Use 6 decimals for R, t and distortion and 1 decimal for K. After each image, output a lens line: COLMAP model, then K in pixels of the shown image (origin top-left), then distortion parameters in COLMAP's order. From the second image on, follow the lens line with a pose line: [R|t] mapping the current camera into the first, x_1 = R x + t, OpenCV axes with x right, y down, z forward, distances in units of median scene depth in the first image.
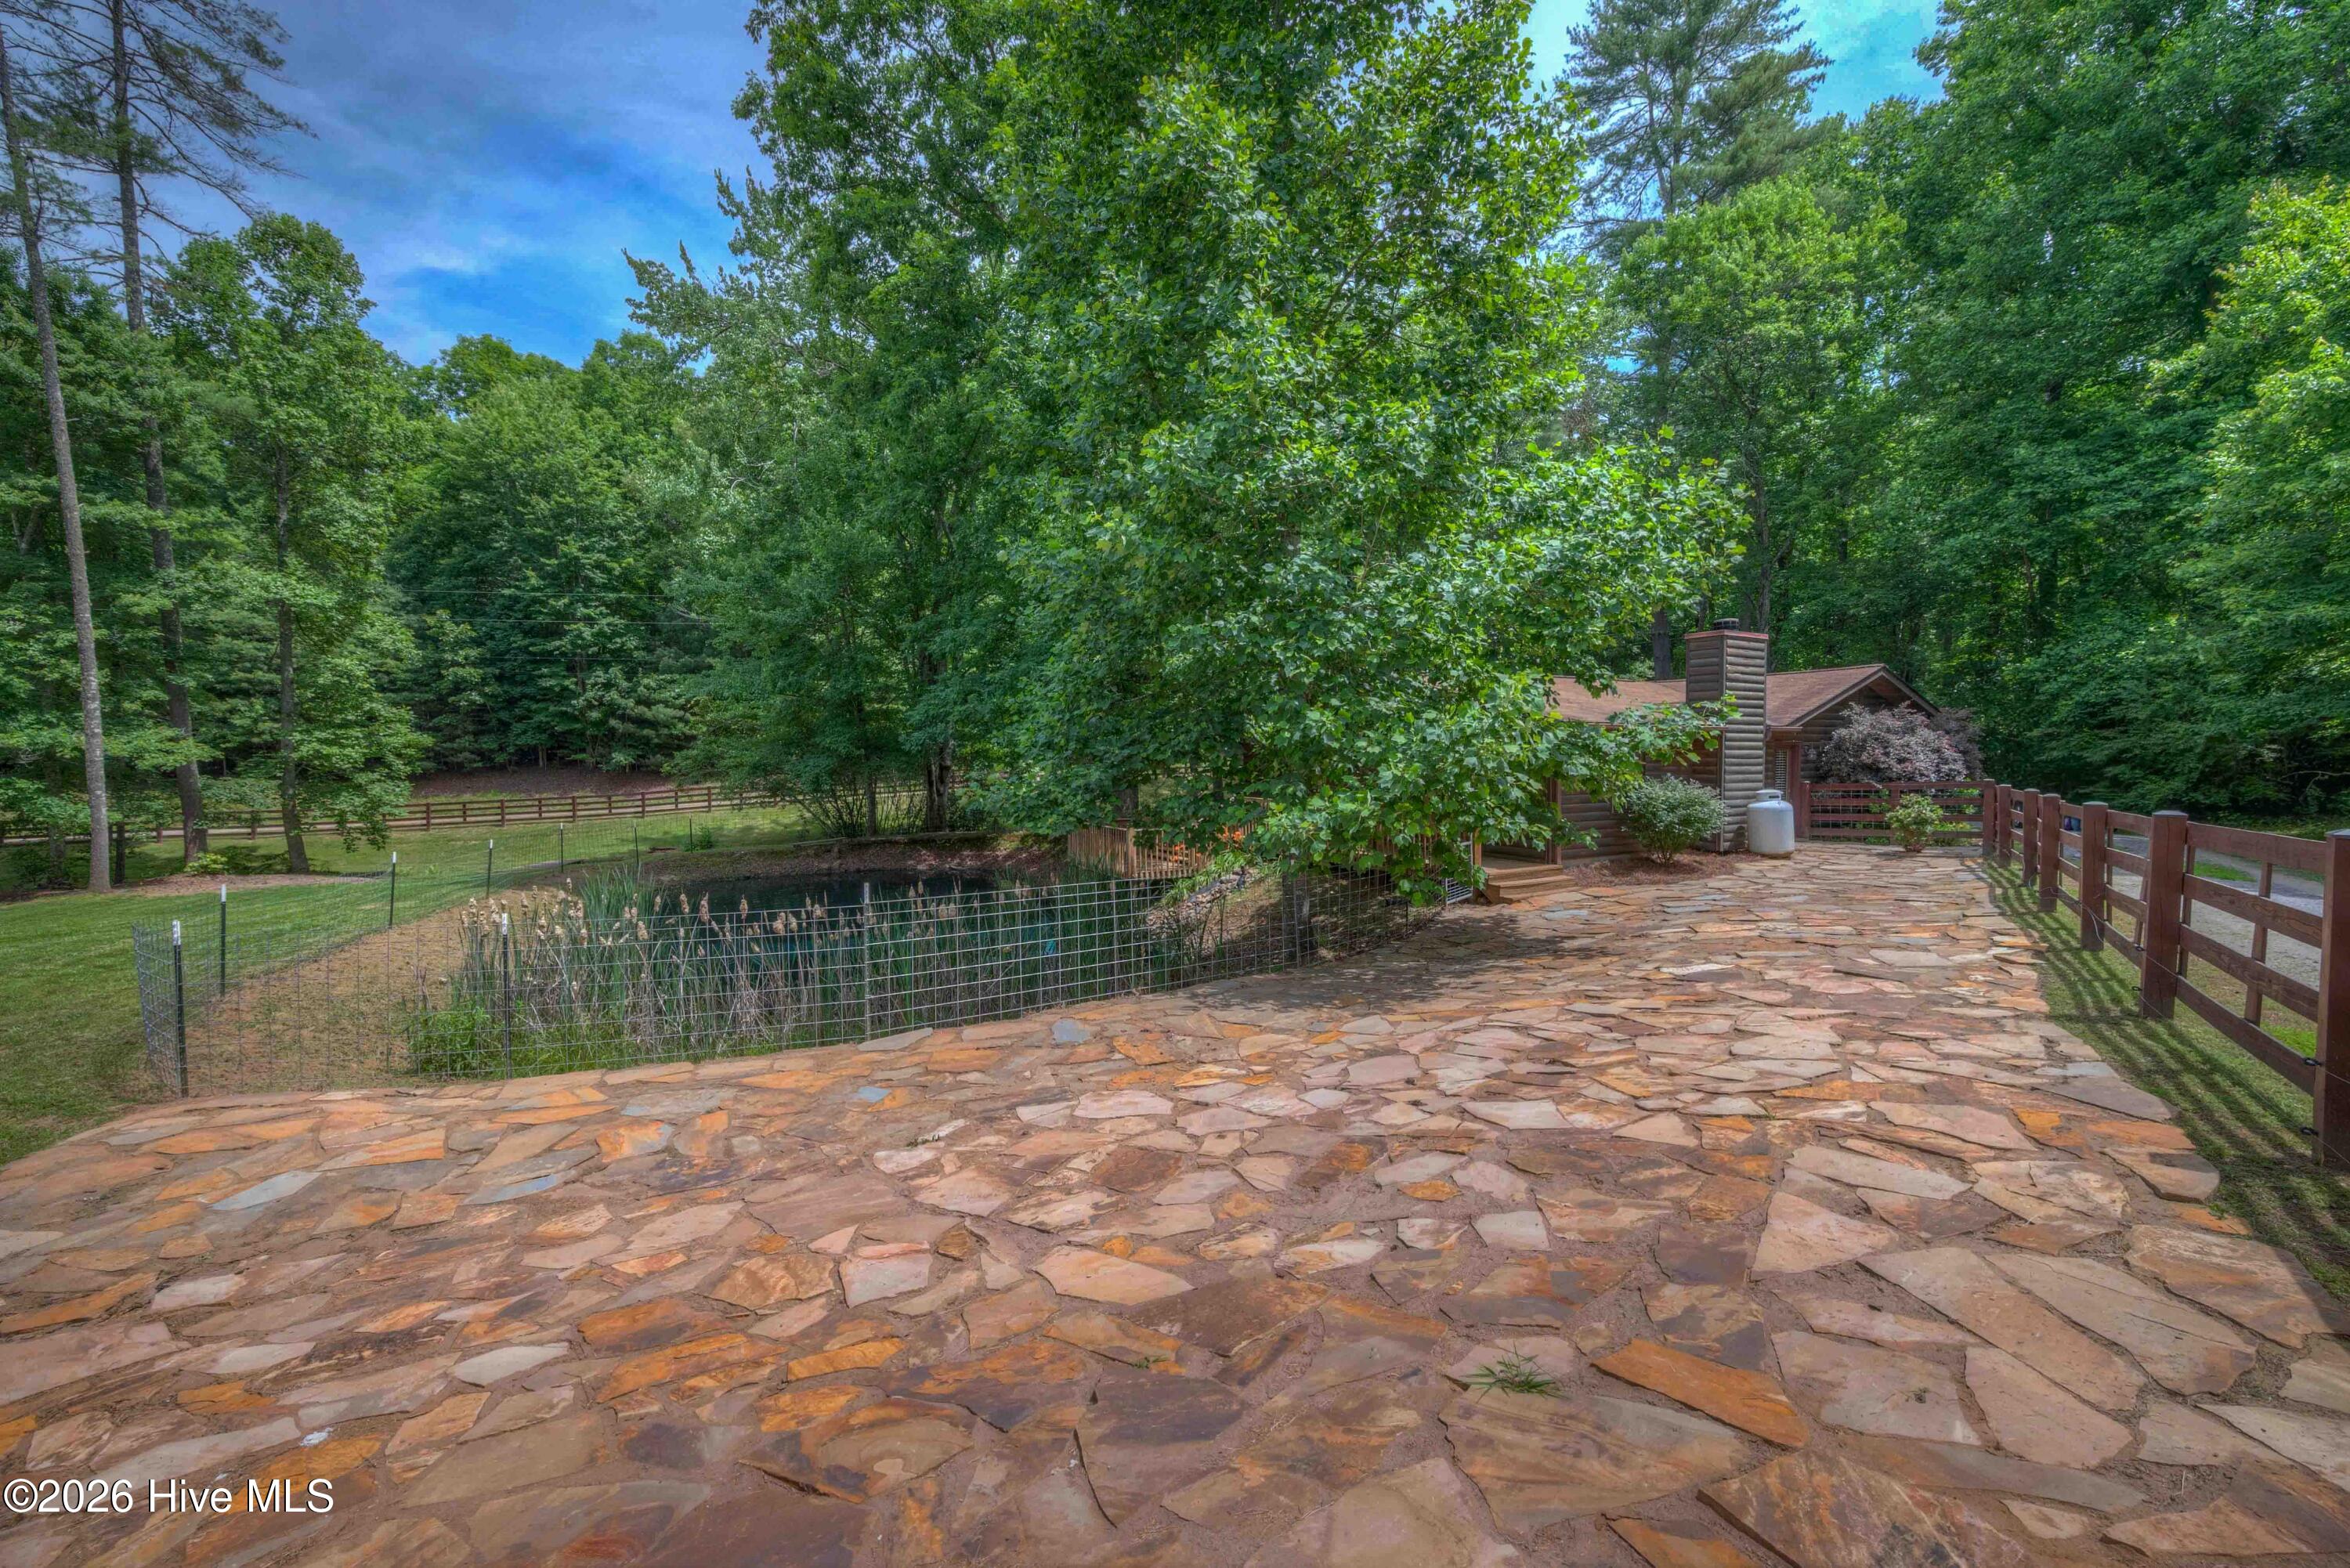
lens RADIAL K [[930.9, 0, 1181.4], [0, 930.9, 782.9], [0, 0, 1]] dist [0.003177, -0.000628]
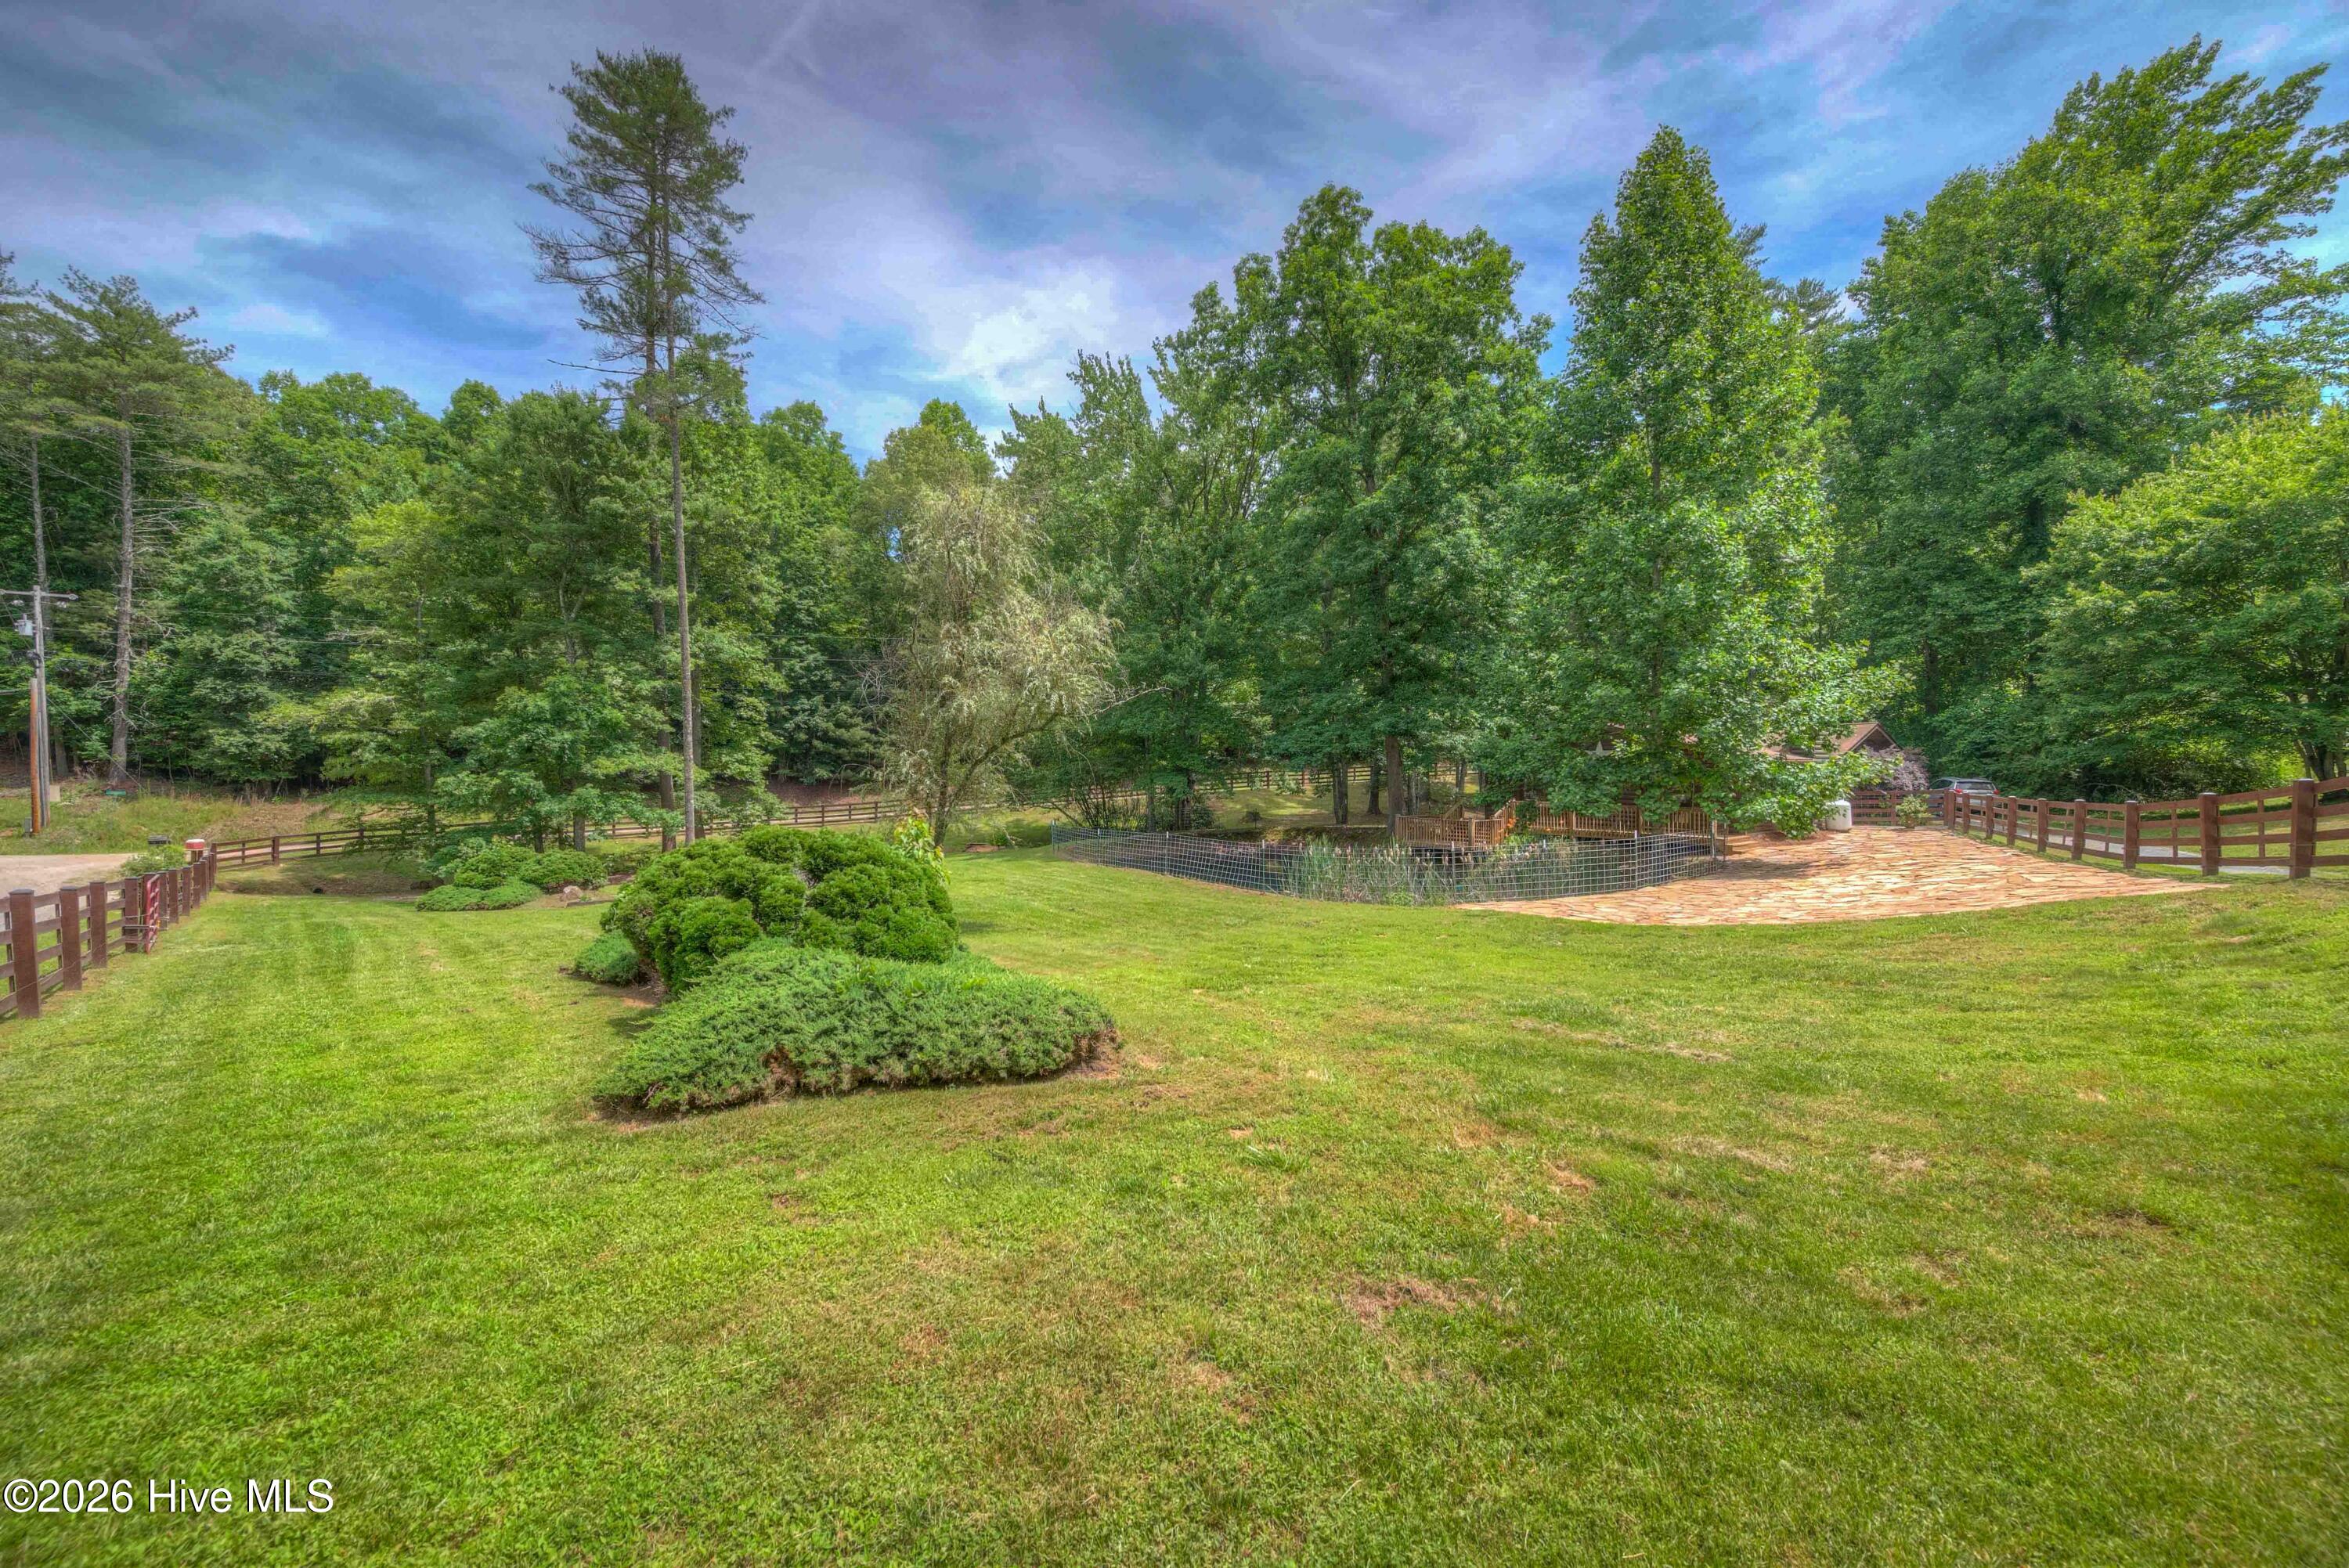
lens RADIAL K [[930.4, 0, 1183.9], [0, 930.4, 780.5], [0, 0, 1]] dist [0.003177, -0.000628]
pose [[0.992993, -0.002728, 0.118143, -0.646242], [0.004061, 0.999931, -0.011048, -0.005267], [-0.118105, 0.011450, 0.992935, -0.498841]]
